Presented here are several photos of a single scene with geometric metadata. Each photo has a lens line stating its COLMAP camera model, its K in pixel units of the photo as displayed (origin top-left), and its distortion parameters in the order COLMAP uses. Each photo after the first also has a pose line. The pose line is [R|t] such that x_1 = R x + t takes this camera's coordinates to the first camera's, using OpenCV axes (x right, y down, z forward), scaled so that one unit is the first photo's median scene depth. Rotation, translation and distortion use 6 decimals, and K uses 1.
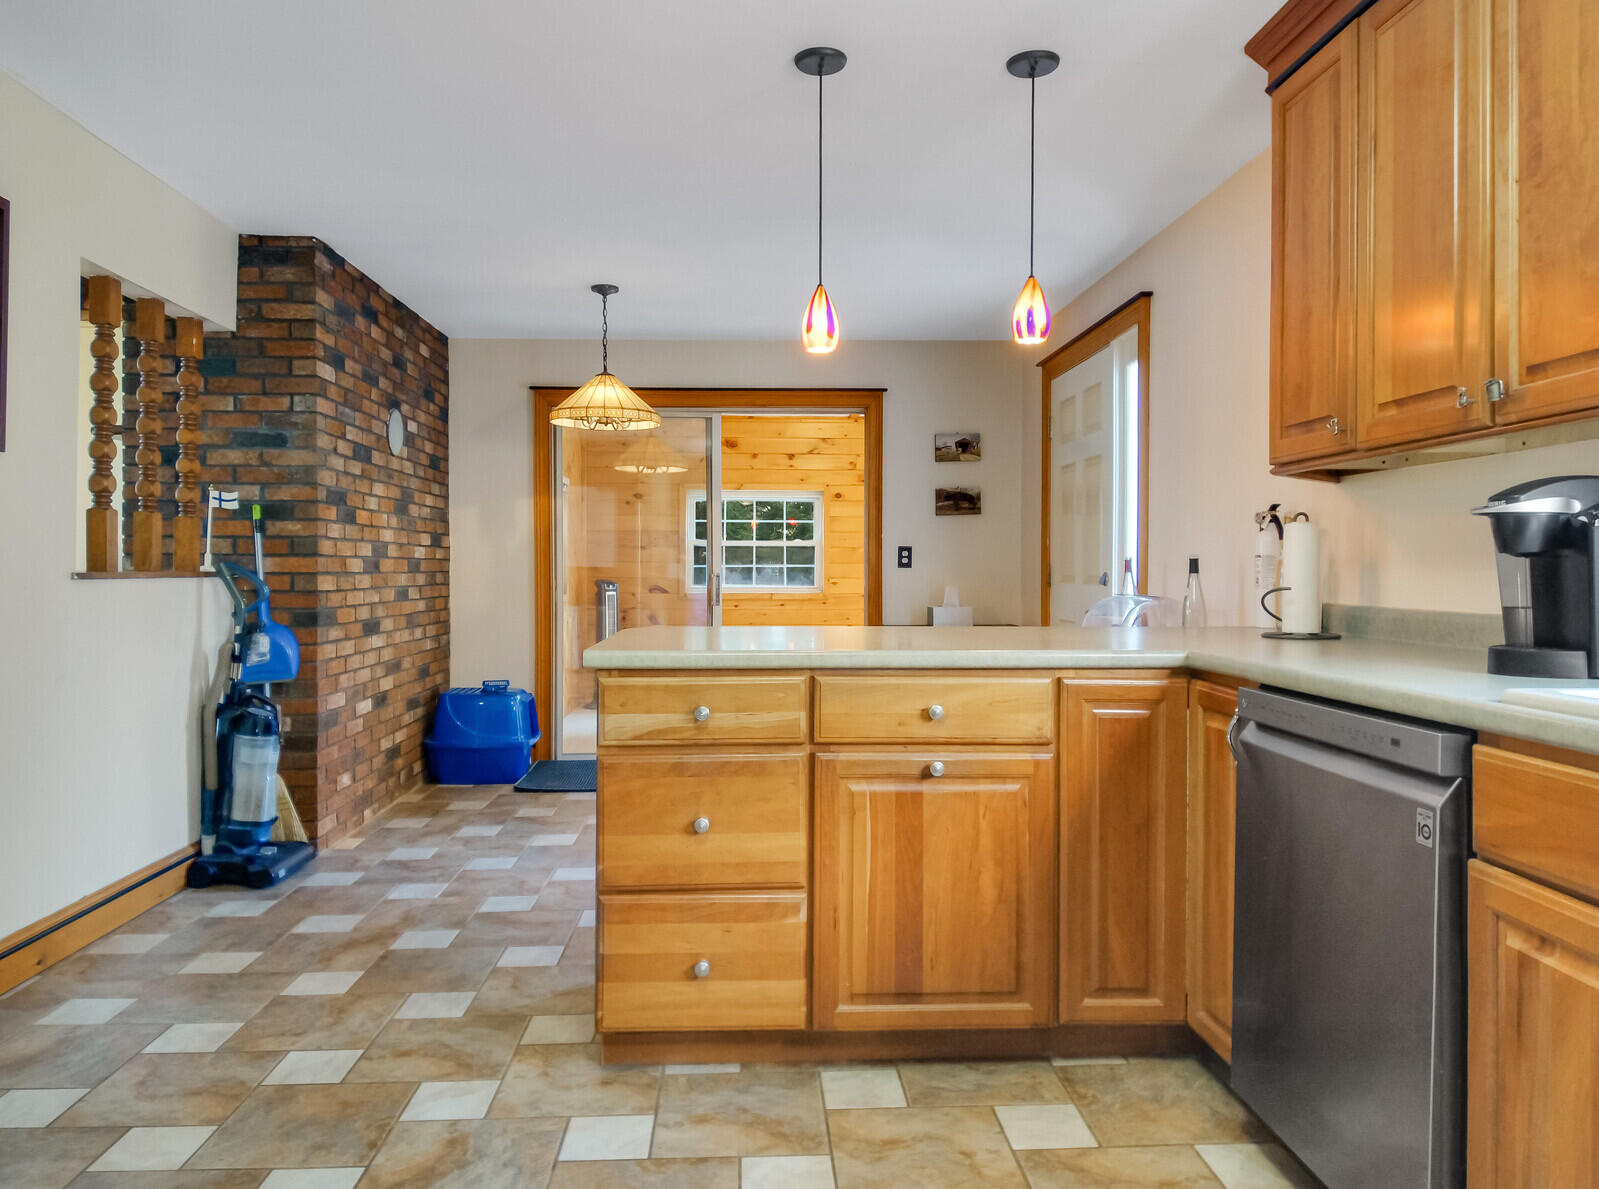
lens RADIAL K [[1100.2, 0, 814.0], [0, 1100.2, 578.7], [0, 0, 1]] dist [0.064995, -0.069067]
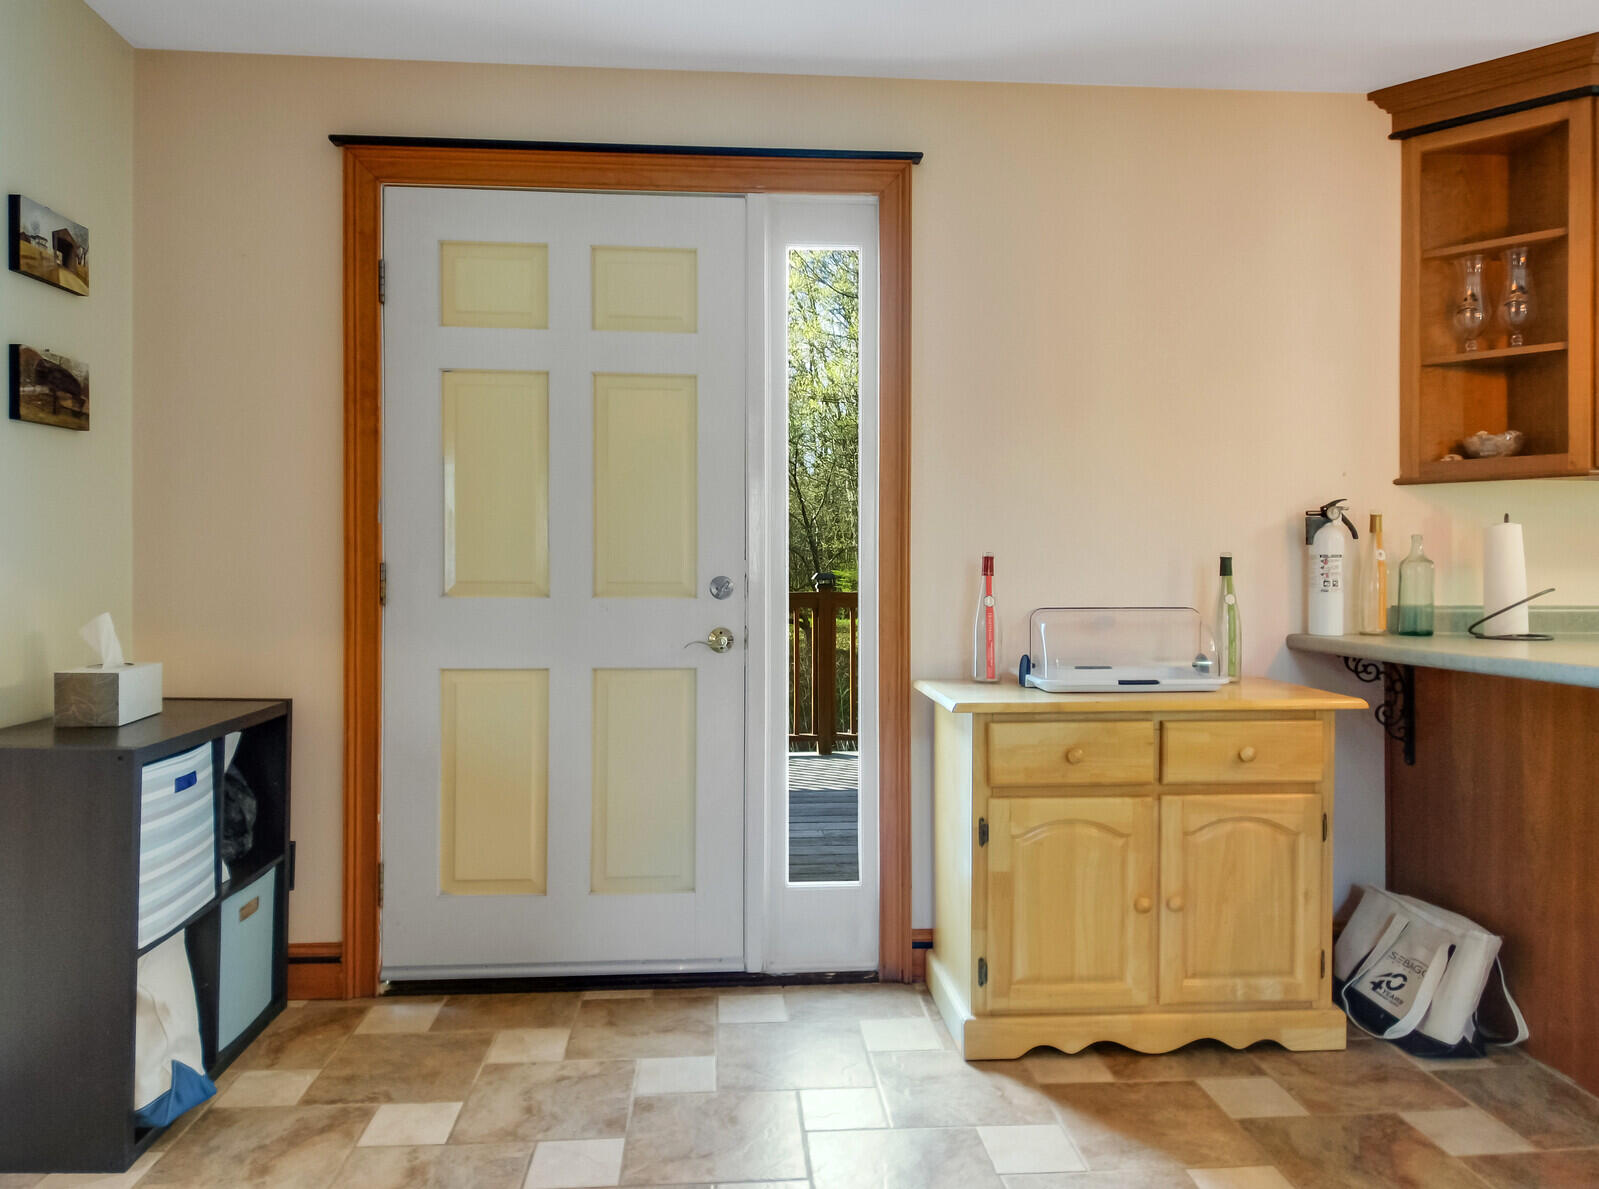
lens RADIAL K [[1100.2, 0, 794.7], [0, 1100.2, 581.9], [0, 0, 1]] dist [0.064995, -0.069067]
pose [[-0.009153, -0.006979, 0.999934, -0.503001], [0.005797, 0.999958, 0.007033, -0.009874], [-0.999941, 0.005861, -0.009112, 1.457167]]
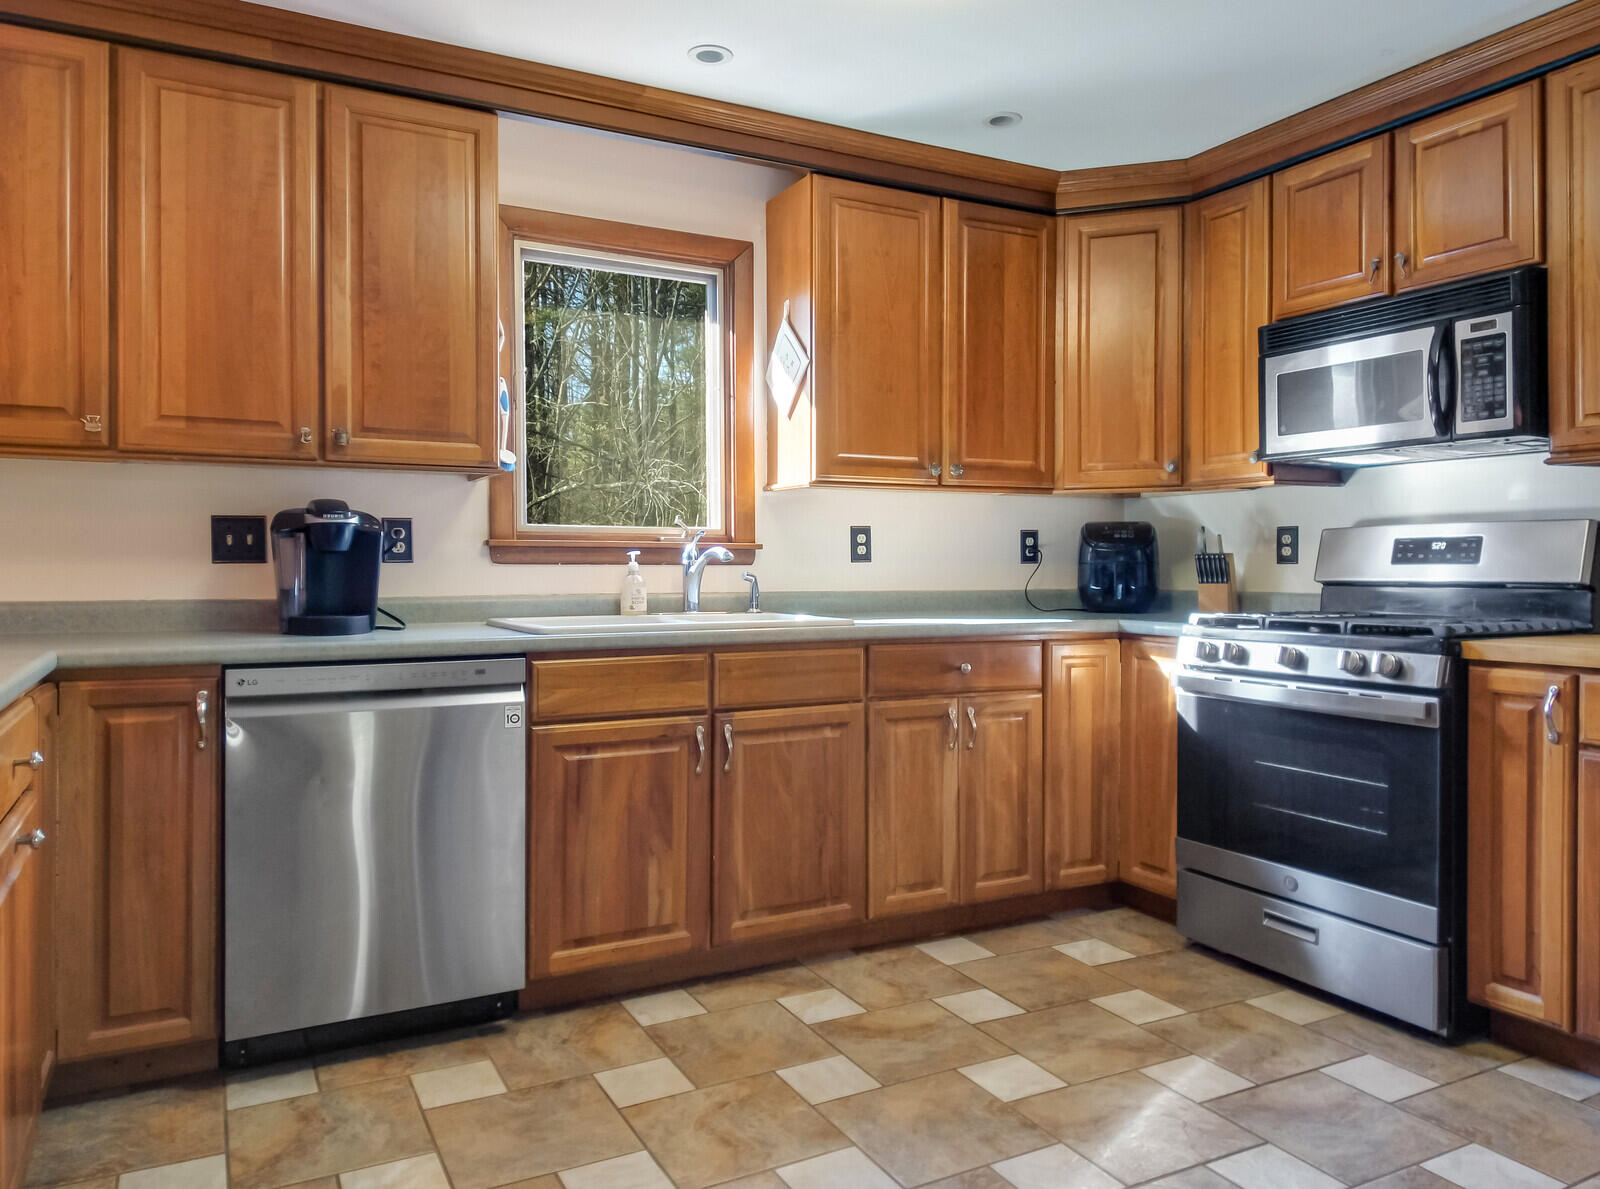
lens RADIAL K [[1100.8, 0, 817.1], [0, 1100.8, 573.5], [0, 0, 1]] dist [0.064995, -0.069067]
pose [[-0.399630, -0.003227, 0.916671, -0.554272], [0.008504, 0.999938, 0.007227, 0.000497], [-0.916637, 0.010684, -0.399577, 0.597470]]
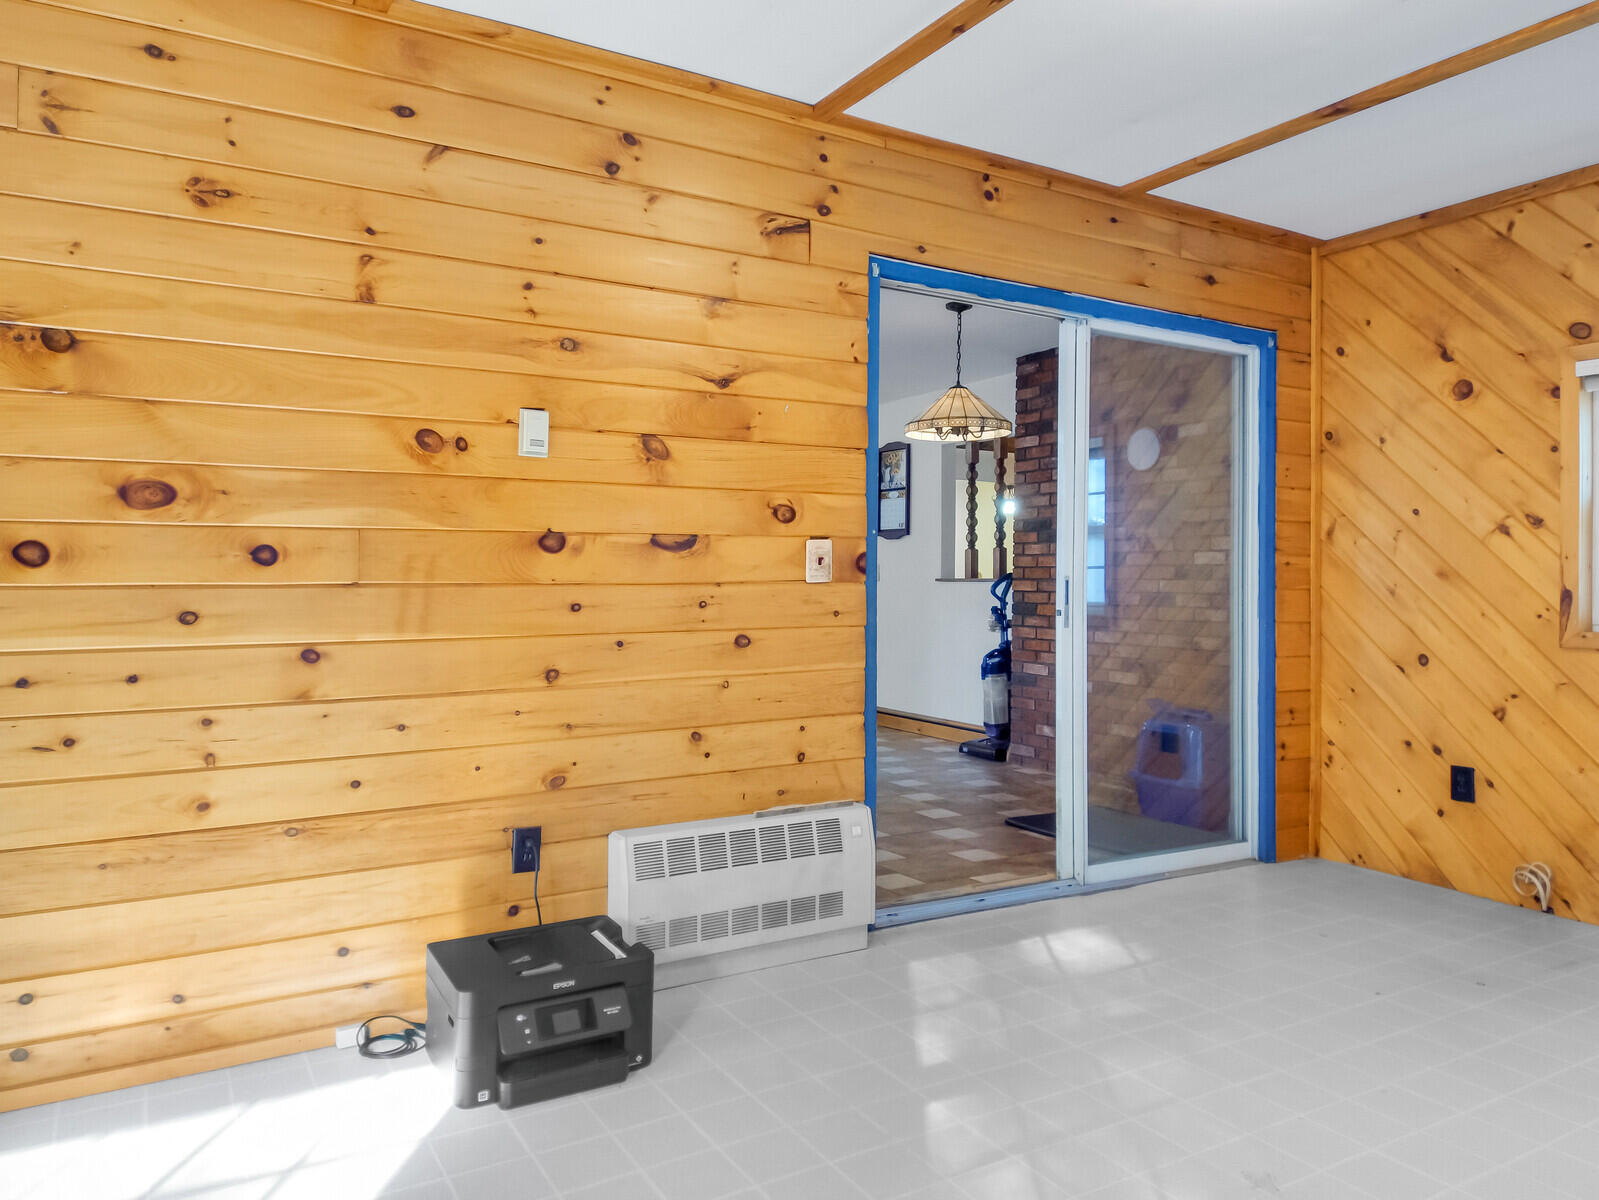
lens RADIAL K [[1100.2, 0, 795.5], [0, 1100.2, 594.1], [0, 0, 1]] dist [0.064995, -0.069067]
pose [[-0.893070, -0.006569, -0.449870, 0.658029], [-0.015078, 0.999769, 0.015334, -0.004160], [0.449665, 0.020477, -0.892963, 2.928471]]
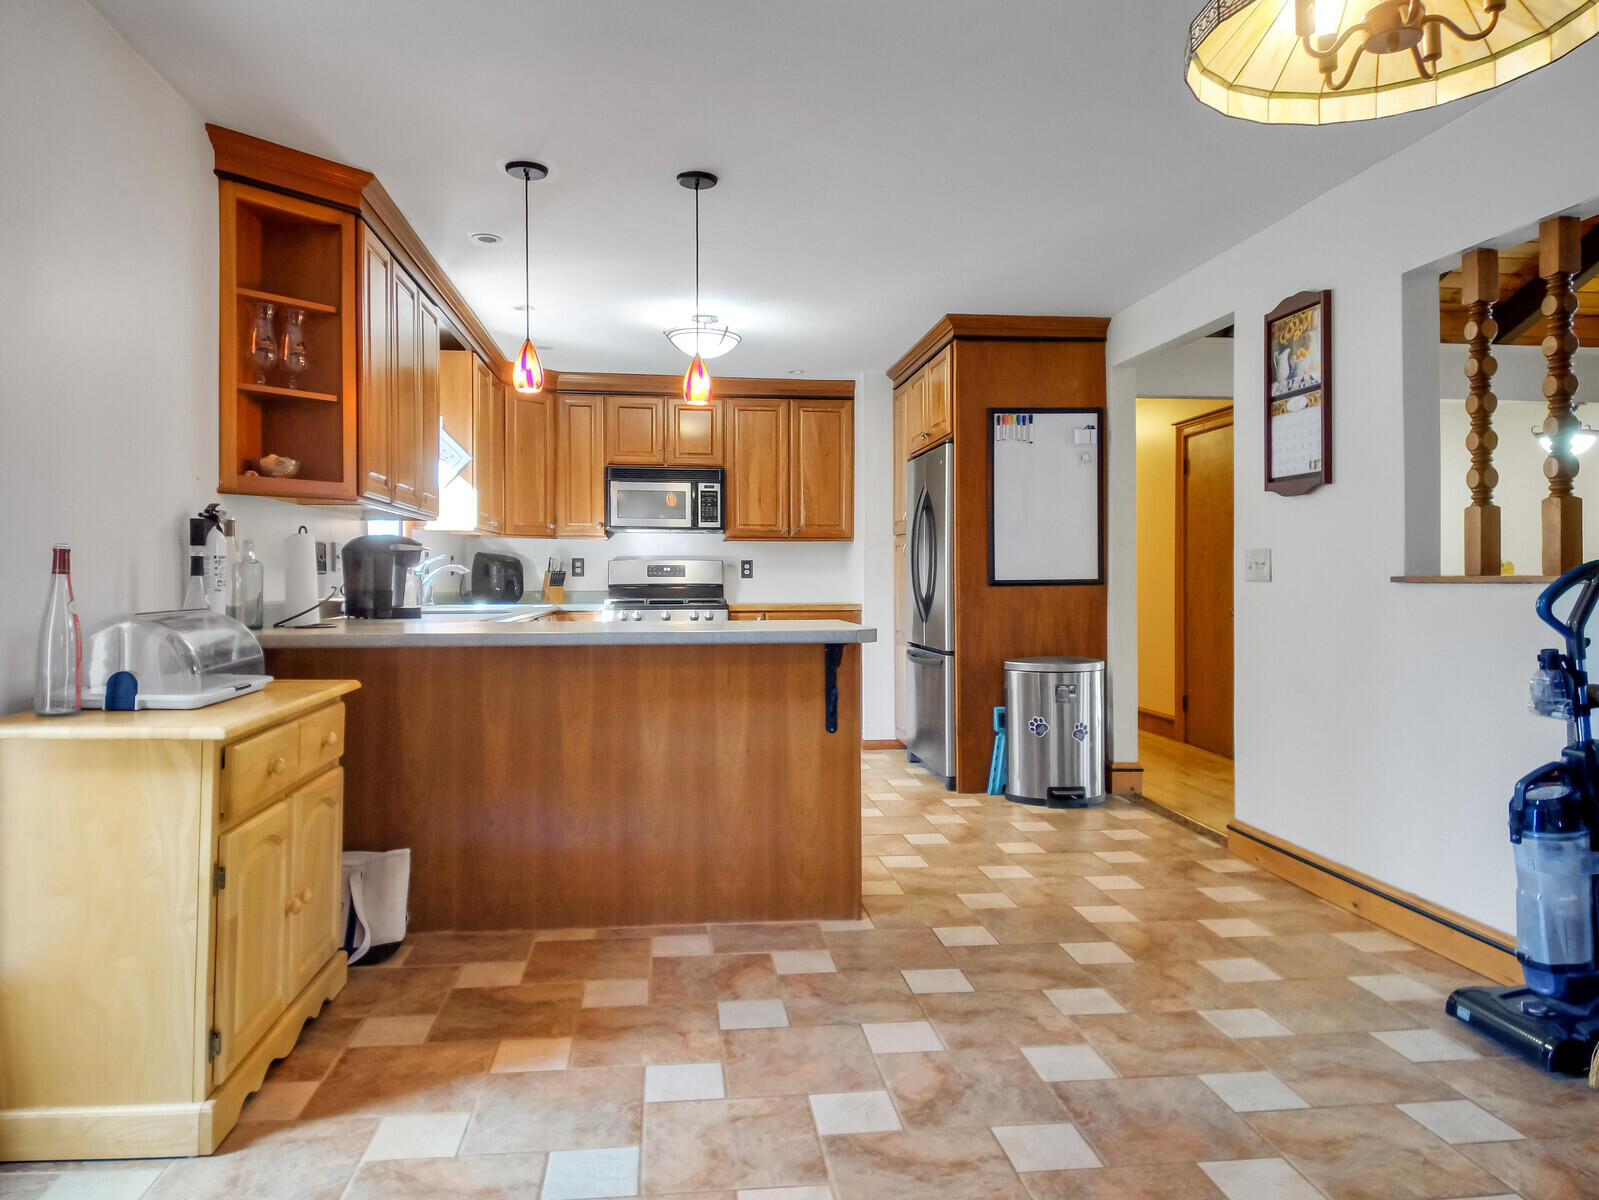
lens RADIAL K [[1100.2, 0, 801.8], [0, 1100.2, 589.2], [0, 0, 1]] dist [0.064995, -0.069067]
pose [[-0.998286, 0.001678, -0.058502, -0.035301], [0.000570, 0.999820, 0.018964, -0.013727], [0.058523, 0.018898, -0.998107, 2.002769]]
